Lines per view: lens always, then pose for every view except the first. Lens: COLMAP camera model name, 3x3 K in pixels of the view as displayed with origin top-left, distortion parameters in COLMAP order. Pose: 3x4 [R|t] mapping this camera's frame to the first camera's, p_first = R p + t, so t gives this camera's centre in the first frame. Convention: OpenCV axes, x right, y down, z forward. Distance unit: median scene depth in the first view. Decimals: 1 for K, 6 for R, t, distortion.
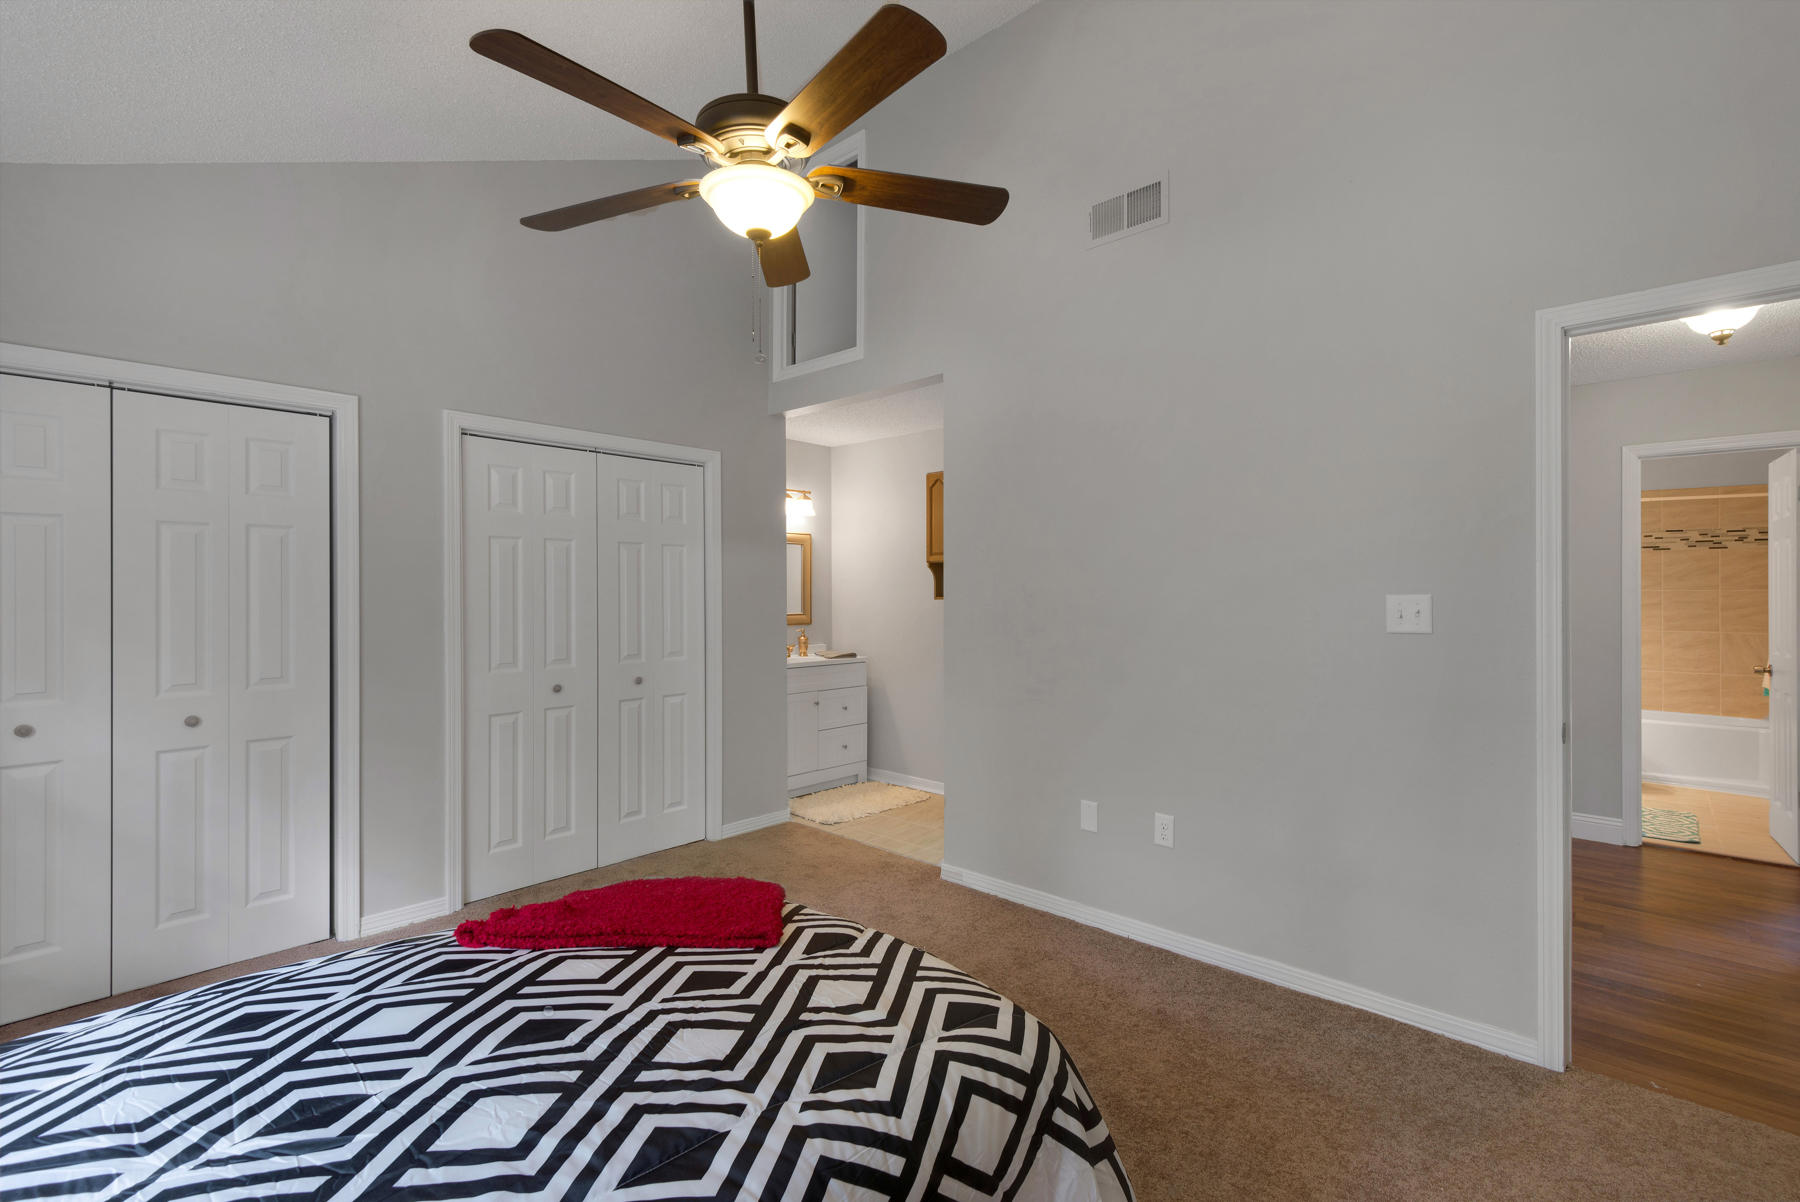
lens RADIAL K [[817.1, 0, 902.7], [0, 817.1, 587.4], [0, 0, 1]] dist [0.030643, -0.018959]
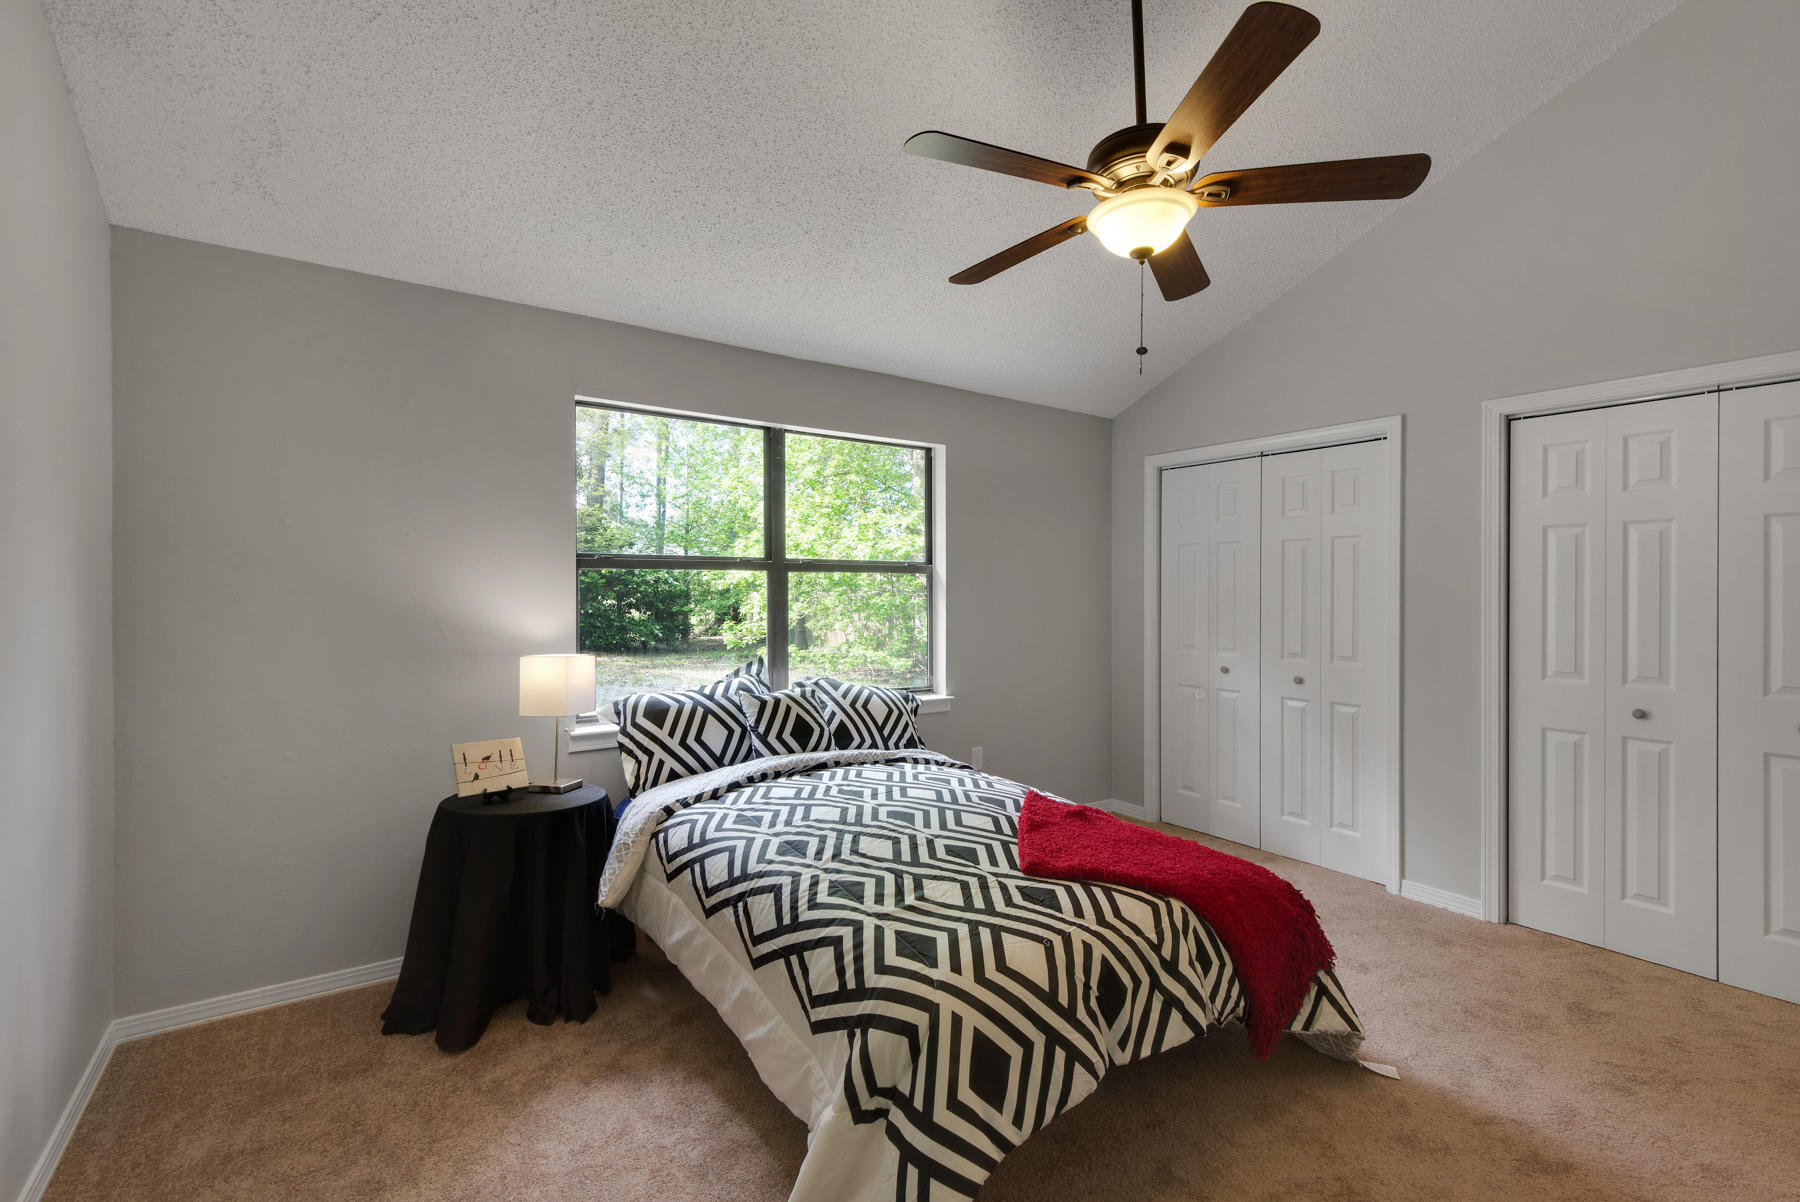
lens RADIAL K [[817.1, 0, 902.7], [0, 817.1, 587.4], [0, 0, 1]] dist [0.030643, -0.018959]
pose [[-0.227507, 0.001850, -0.973775, 0.558452], [0.005613, 0.999984, 0.000588, -0.000856], [0.973760, -0.005332, -0.227514, 0.561356]]
